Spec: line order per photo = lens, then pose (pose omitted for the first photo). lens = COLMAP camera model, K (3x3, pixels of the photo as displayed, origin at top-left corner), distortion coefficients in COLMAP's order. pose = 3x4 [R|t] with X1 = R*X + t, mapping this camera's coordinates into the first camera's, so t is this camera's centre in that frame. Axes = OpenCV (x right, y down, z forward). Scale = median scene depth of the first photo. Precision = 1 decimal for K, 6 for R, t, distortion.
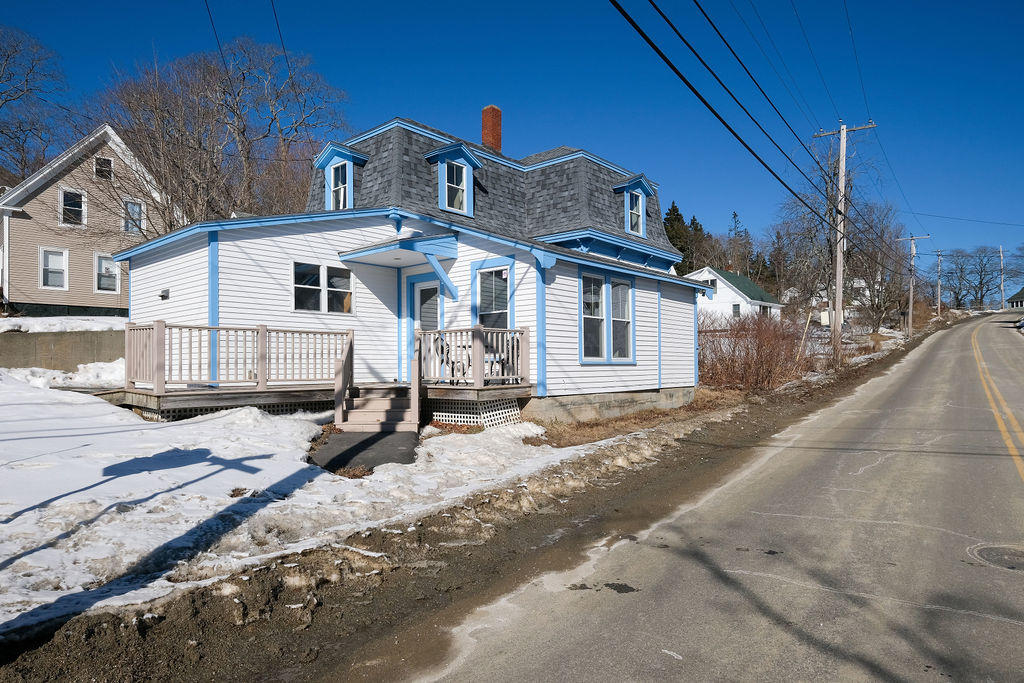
lens RADIAL K [[651.9, 0, 507.9], [0, 651.9, 362.5], [0, 0, 1]] dist [0.003494, -0.002768]
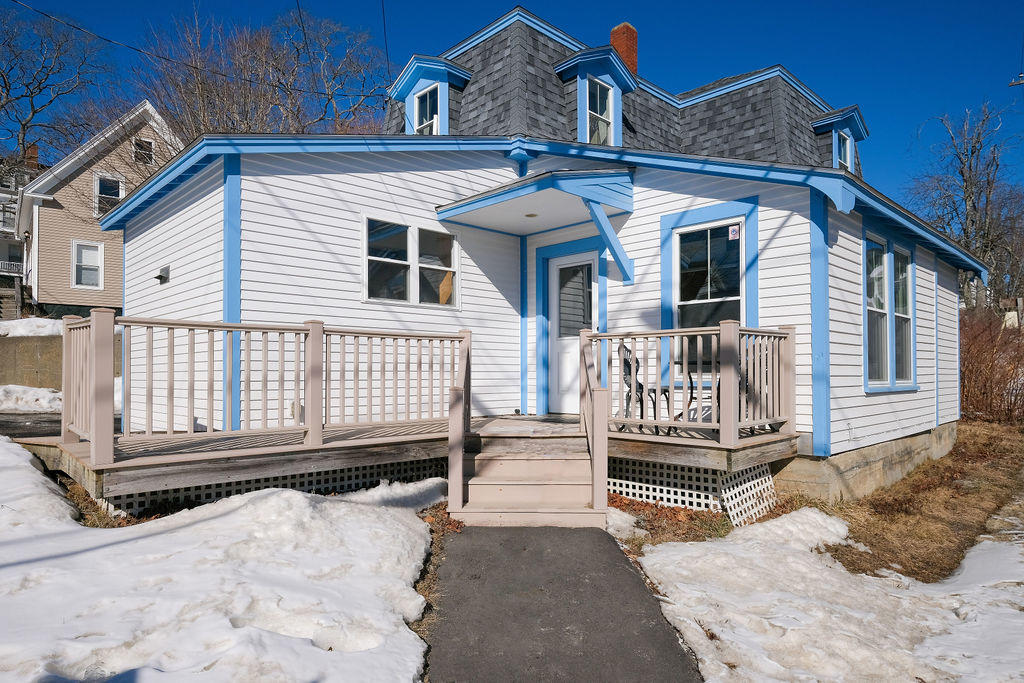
lens RADIAL K [[642.3, 0, 487.7], [0, 642.3, 366.1], [0, 0, 1]] dist [0.002718, -0.009839]
pose [[0.995054, 0.005460, -0.099186, -0.148466], [-0.005768, 0.999979, -0.002820, -0.016384], [0.099169, 0.003378, 0.995065, 0.397243]]
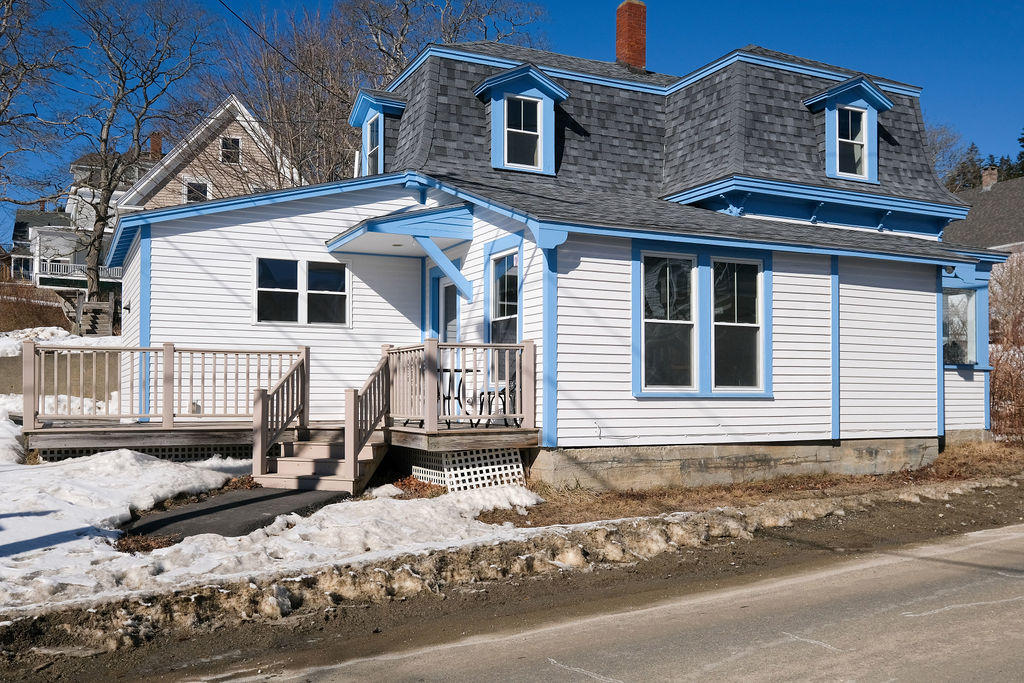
lens RADIAL K [[952.5, 0, 476.4], [0, 952.5, 374.9], [0, 0, 1]] dist [0.005498, -0.015483]
pose [[0.910676, -0.000752, -0.413120, 0.330608], [-0.005097, 0.999902, -0.013056, -0.005941], [0.413089, 0.013995, 0.910583, 0.099775]]
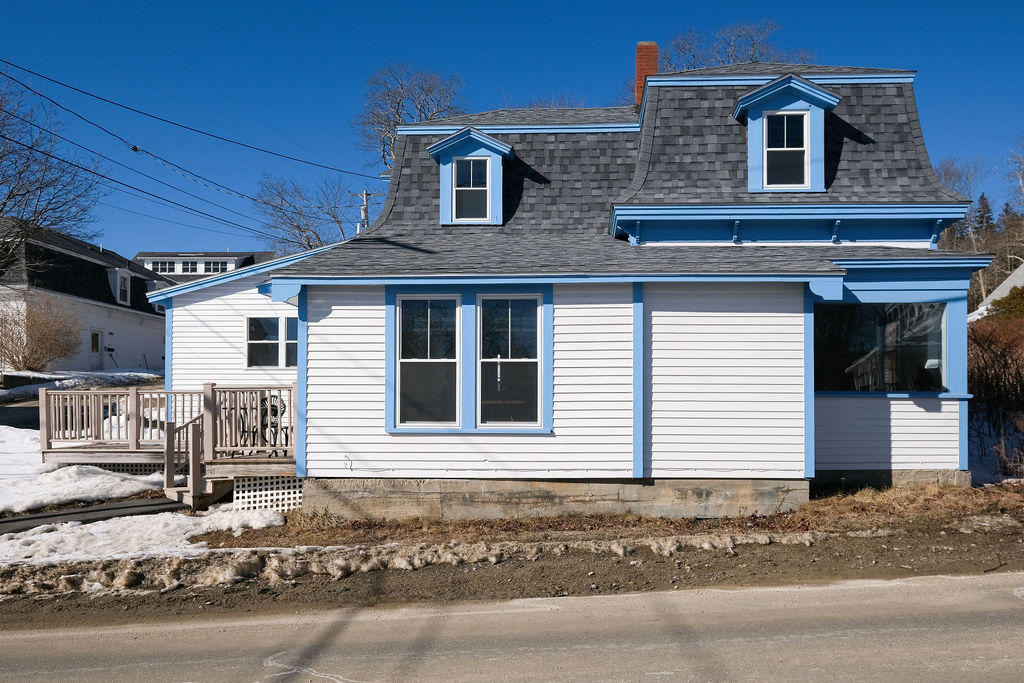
lens RADIAL K [[760.6, 0, 533.1], [0, 760.6, 401.6], [0, 0, 1]] dist [0.006832, -0.003487]
pose [[0.602785, 0.002221, -0.797900, 0.779475], [0.000642, 0.999994, 0.003269, -0.030453], [0.797903, -0.002483, 0.602781, 0.612162]]
